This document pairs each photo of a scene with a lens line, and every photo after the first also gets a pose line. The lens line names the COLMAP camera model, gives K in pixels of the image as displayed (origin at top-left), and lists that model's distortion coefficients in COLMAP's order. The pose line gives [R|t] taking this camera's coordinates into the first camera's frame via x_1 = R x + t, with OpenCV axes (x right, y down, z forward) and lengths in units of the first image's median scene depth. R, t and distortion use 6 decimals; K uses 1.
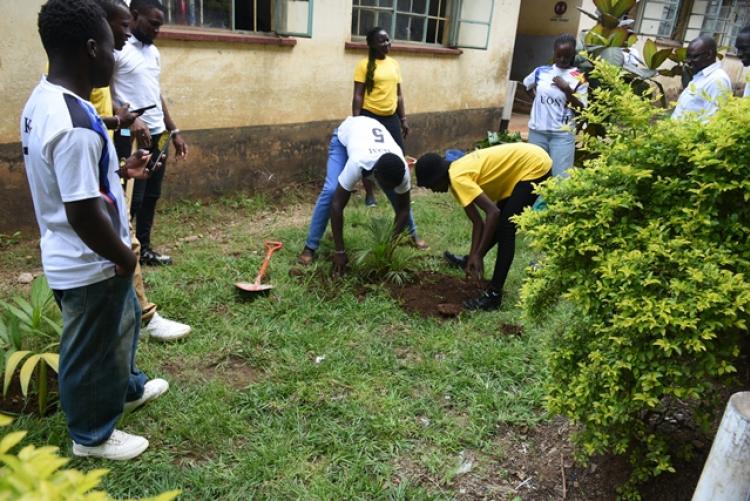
lens RADIAL K [[576.0, 0, 375.0], [0, 576.0, 250.5], [0, 0, 1]] dist [-0.016598, -0.001006]
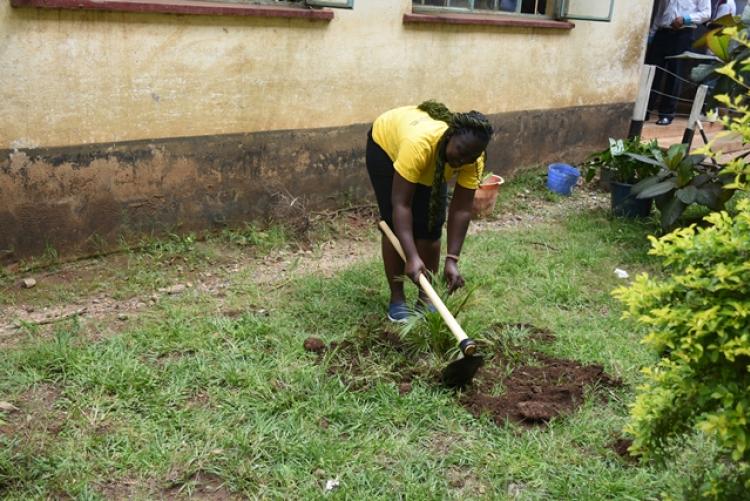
lens RADIAL K [[790.7, 0, 375.0], [0, 790.7, 250.5], [0, 0, 1]] dist [-0.003984, 0.009712]
pose [[0.994097, 0.018676, -0.106874, 0.042486], [-0.024589, 0.998223, -0.054281, -0.029756], [0.105671, 0.056588, 0.992790, 0.073970]]
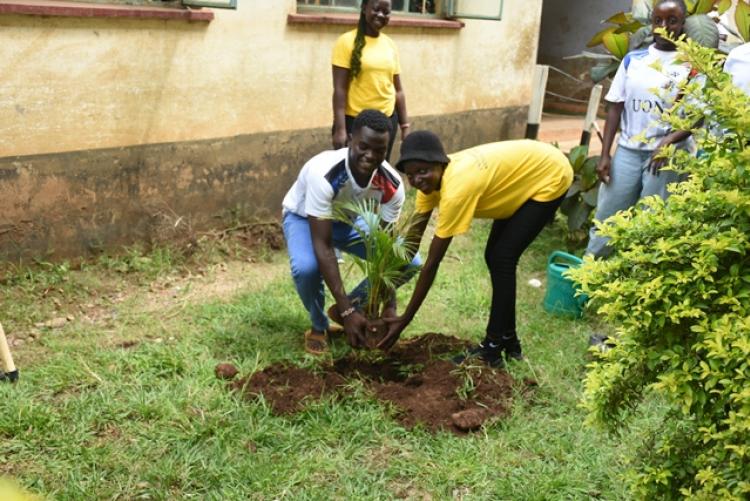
lens RADIAL K [[910.9, 0, 374.2], [0, 910.9, 252.9], [0, 0, 1]] dist [0.006015, 0.010115]
pose [[0.998334, -0.031898, 0.048090, -0.022063], [0.035941, 0.995671, -0.085717, 0.001973], [-0.045148, 0.087302, 0.995158, -0.027772]]
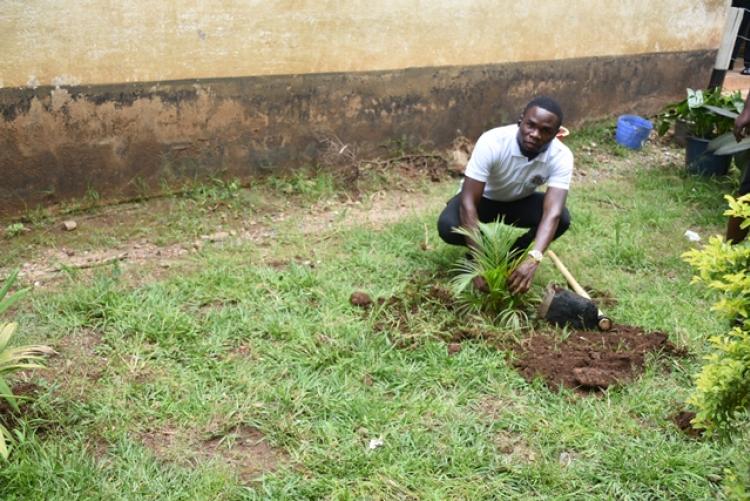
lens RADIAL K [[835.0, 0, 375.0], [0, 835.0, 250.5], [0, 0, 1]] dist [0.008697, 0.018000]
pose [[0.984551, 0.058533, -0.165027, 0.041472], [-0.058470, 0.998275, 0.005245, -0.028612], [0.165050, 0.004485, 0.986275, 0.071051]]
